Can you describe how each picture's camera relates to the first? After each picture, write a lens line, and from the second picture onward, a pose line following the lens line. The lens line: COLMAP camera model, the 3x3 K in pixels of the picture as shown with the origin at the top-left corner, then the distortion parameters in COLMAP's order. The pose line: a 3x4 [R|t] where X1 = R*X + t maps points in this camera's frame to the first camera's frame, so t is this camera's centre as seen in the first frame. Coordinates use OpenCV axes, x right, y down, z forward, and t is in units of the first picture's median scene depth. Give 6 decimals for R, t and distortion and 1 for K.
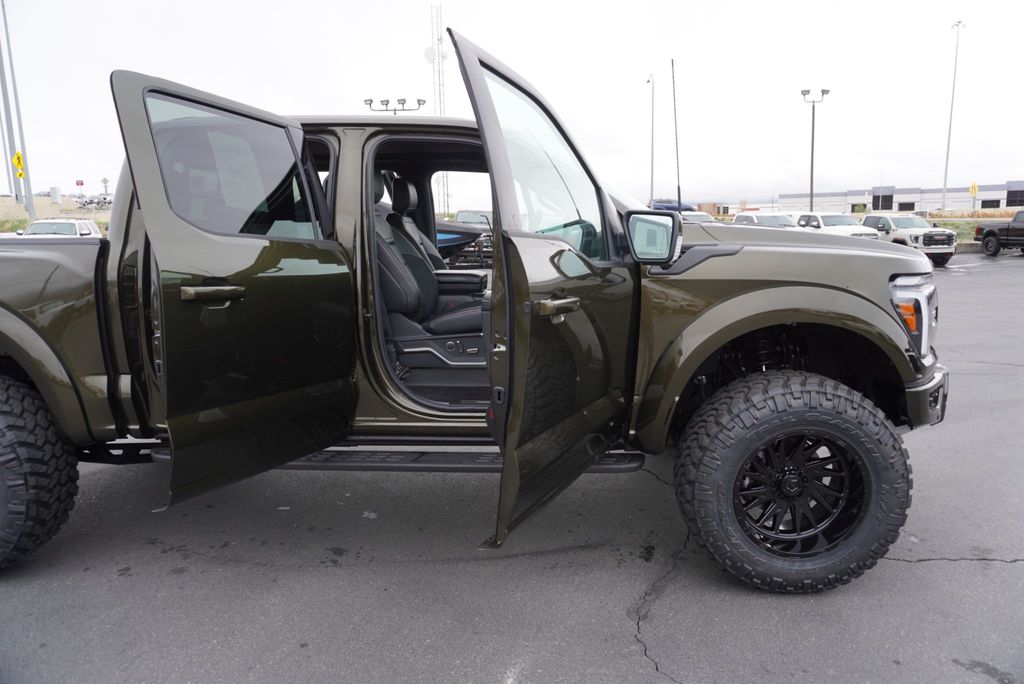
lens RADIAL K [[688.5, 0, 513.9], [0, 688.5, 336.4], [0, 0, 1]] dist [-0.042444, 0.033709]
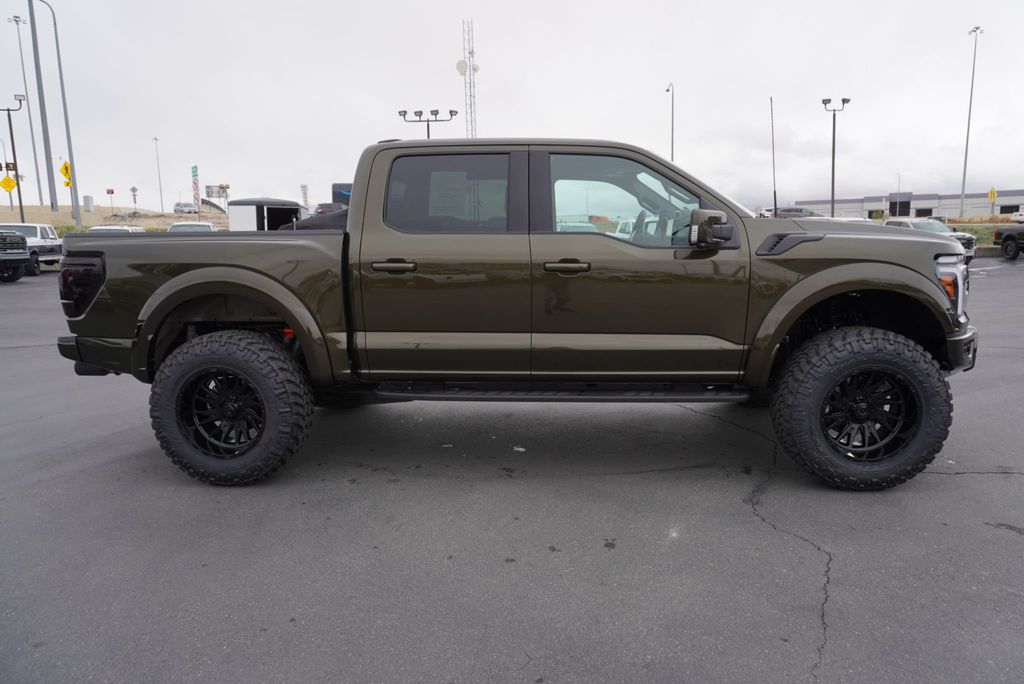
lens RADIAL K [[688.5, 0, 513.9], [0, 688.5, 336.4], [0, 0, 1]] dist [-0.042444, 0.033709]
pose [[0.999808, -0.000022, -0.019588, -0.250497], [-0.000190, 0.999941, -0.010843, 0.083475], [0.019587, 0.010844, 0.999749, -0.358326]]
